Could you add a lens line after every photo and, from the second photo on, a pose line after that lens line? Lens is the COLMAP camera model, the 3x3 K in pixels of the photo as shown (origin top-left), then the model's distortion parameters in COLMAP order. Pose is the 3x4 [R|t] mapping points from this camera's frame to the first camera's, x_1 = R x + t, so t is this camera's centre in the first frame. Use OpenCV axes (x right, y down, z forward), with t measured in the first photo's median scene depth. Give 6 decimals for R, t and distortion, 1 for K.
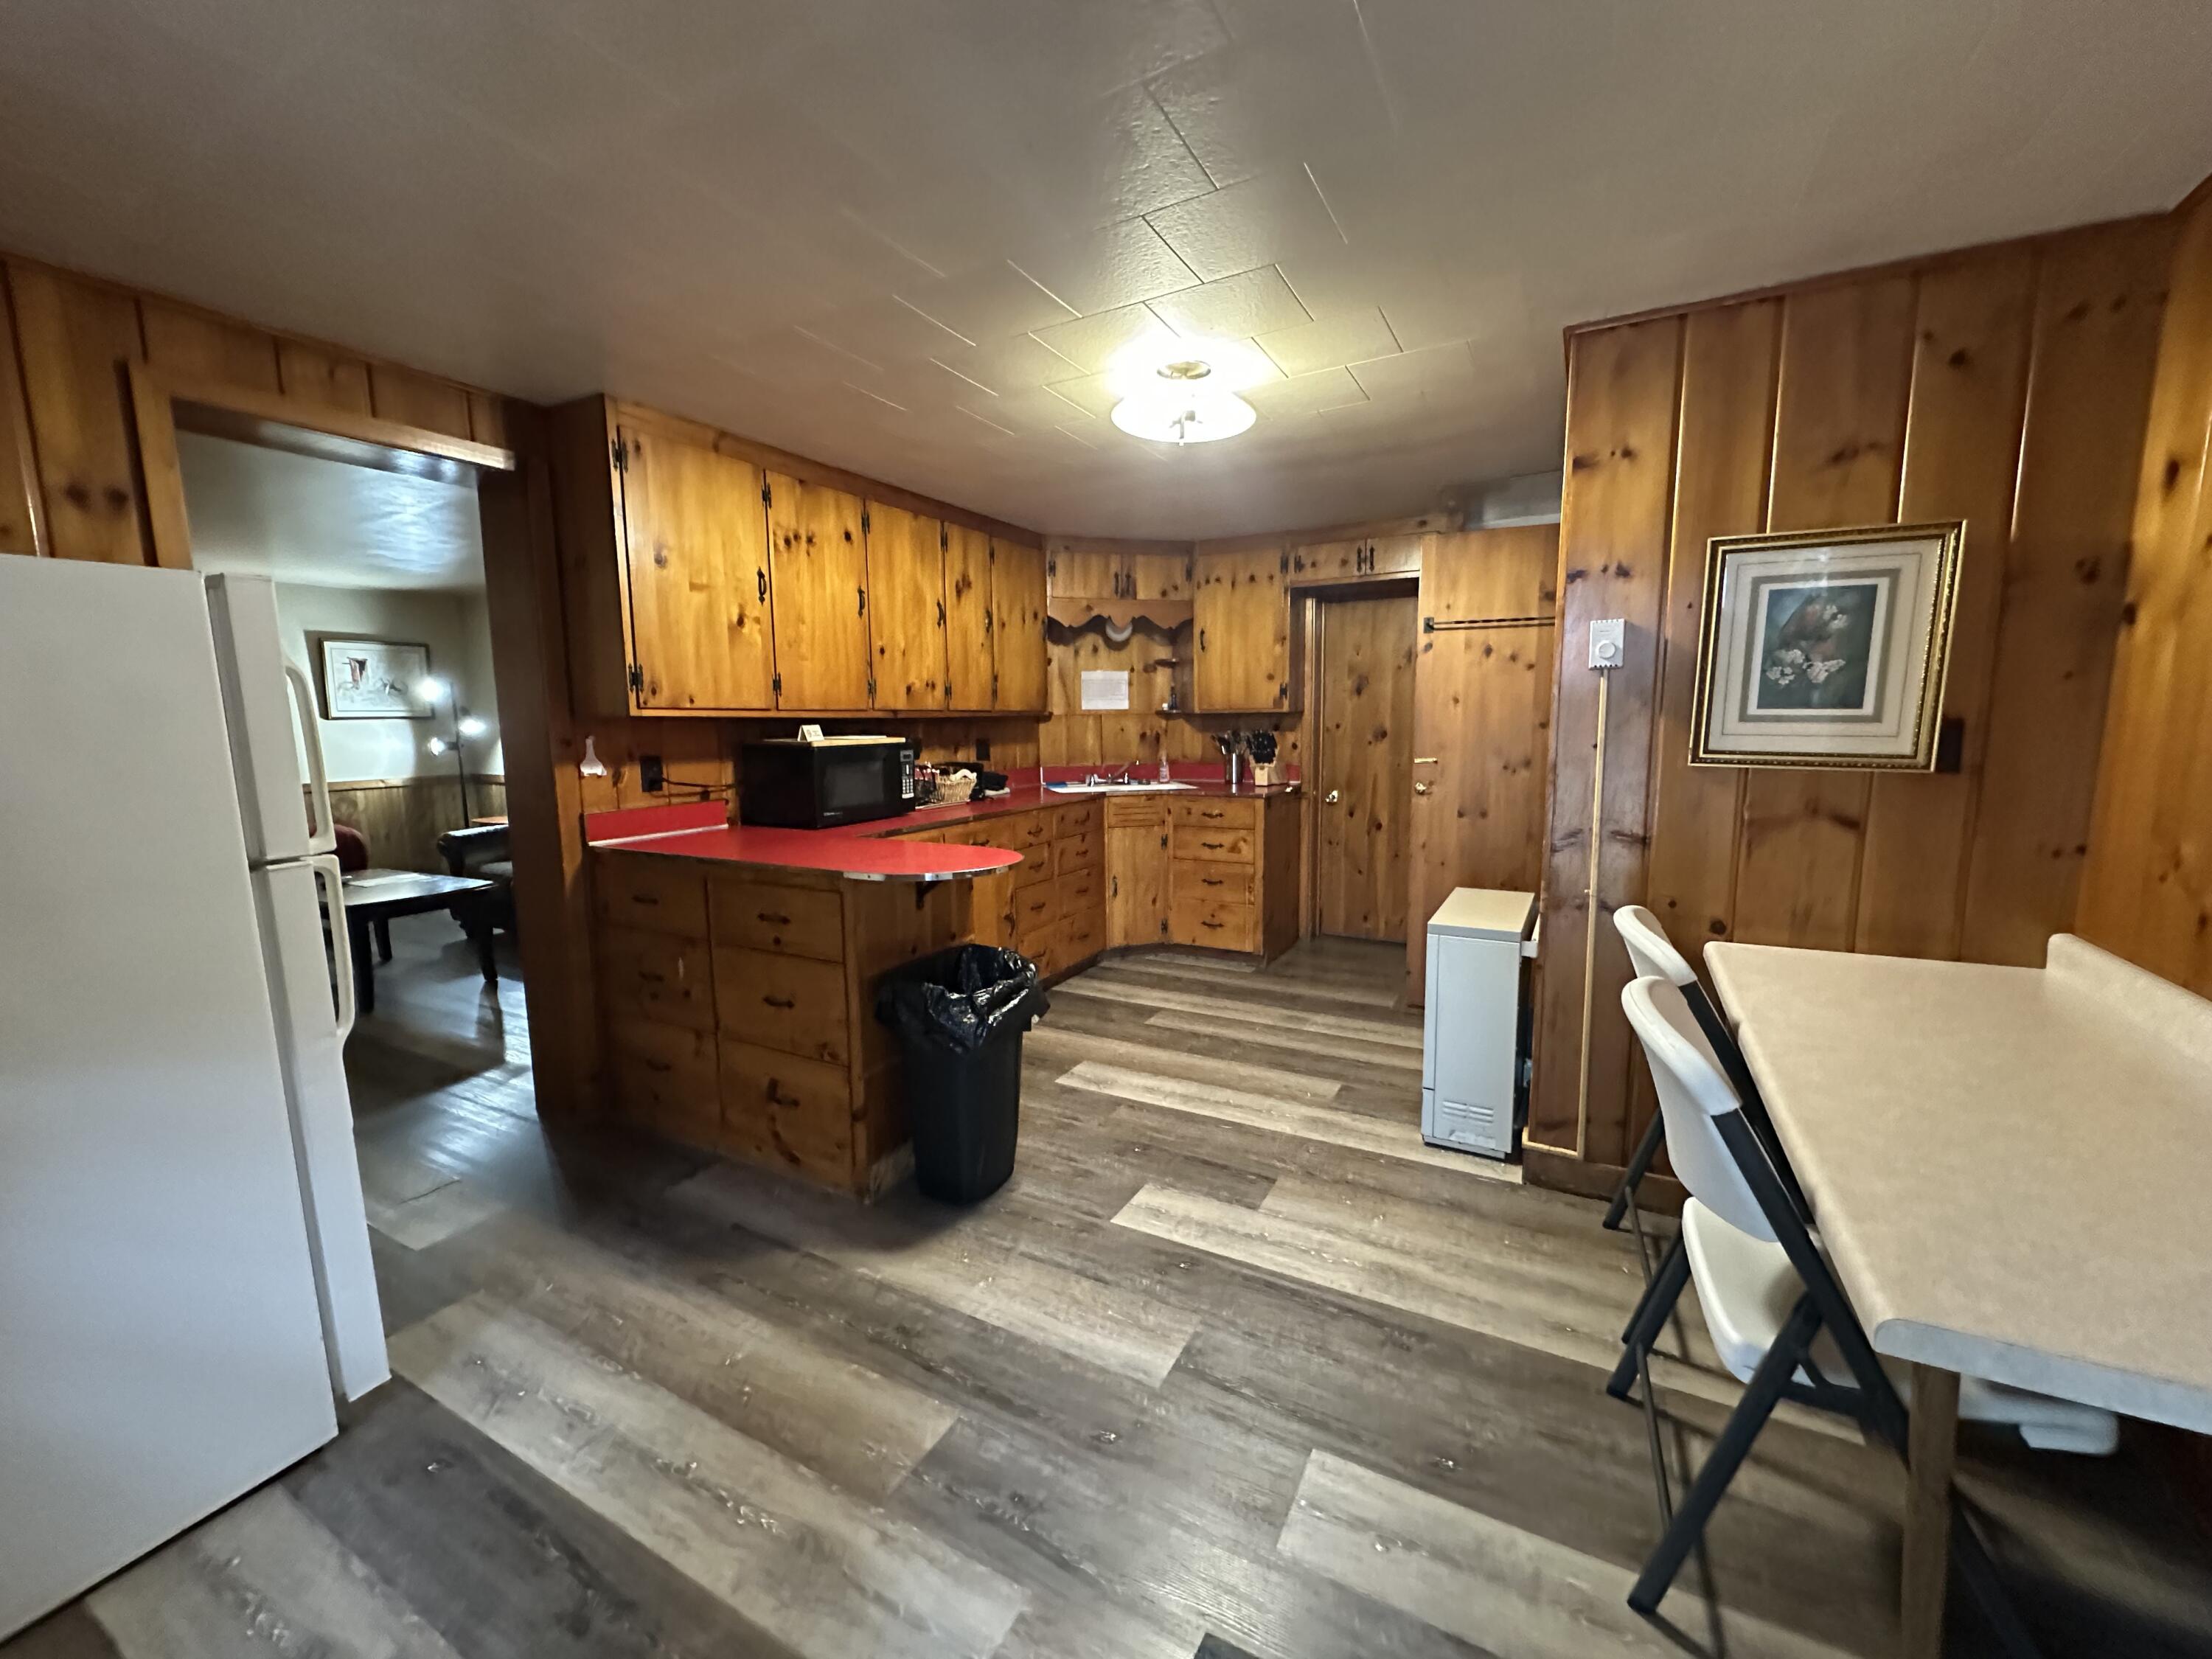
lens RADIAL K [[883.8, 0, 1106.0], [0, 883.8, 829.5], [0, 0, 1]] dist [0.000944, 0.000079]
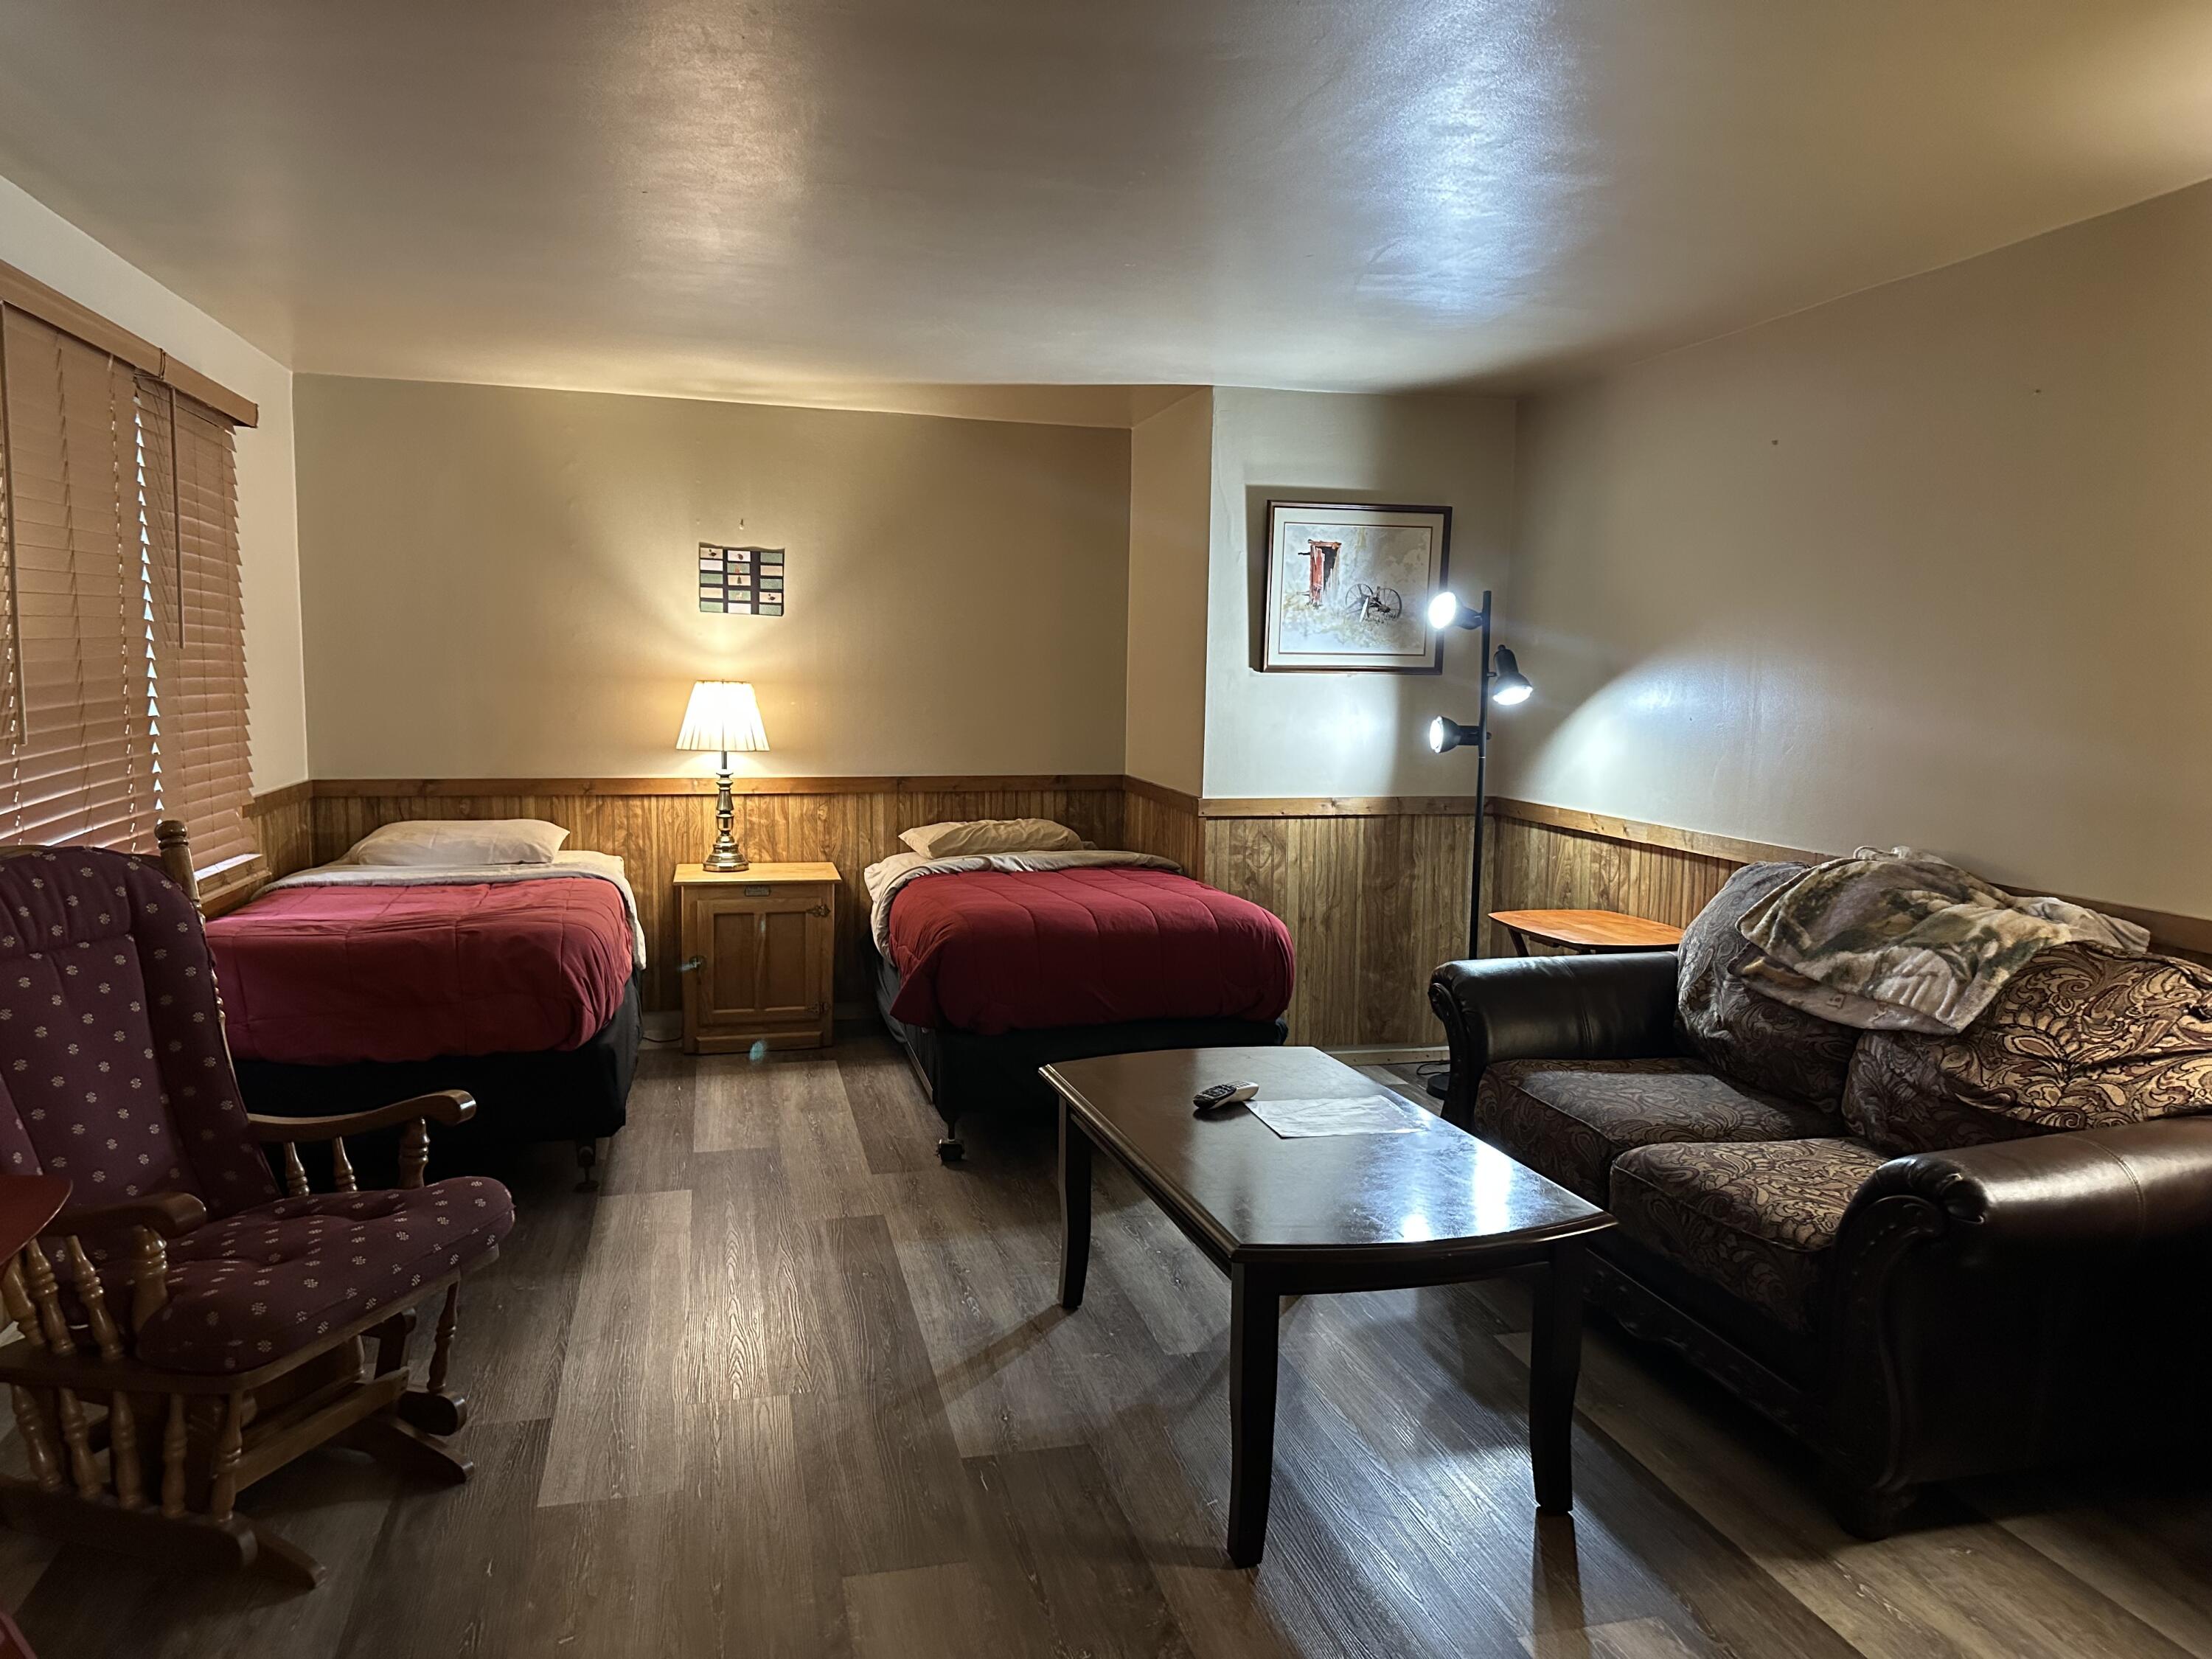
lens RADIAL K [[1555.4, 0, 1110.5], [0, 1555.4, 836.5], [0, 0, 1]] dist [0.118456, -0.196353]
pose [[0.682259, 0.103529, -0.723743, -0.424822], [-0.117892, 0.992547, 0.030846, -0.070143], [0.721543, 0.064278, 0.689380, 0.492791]]
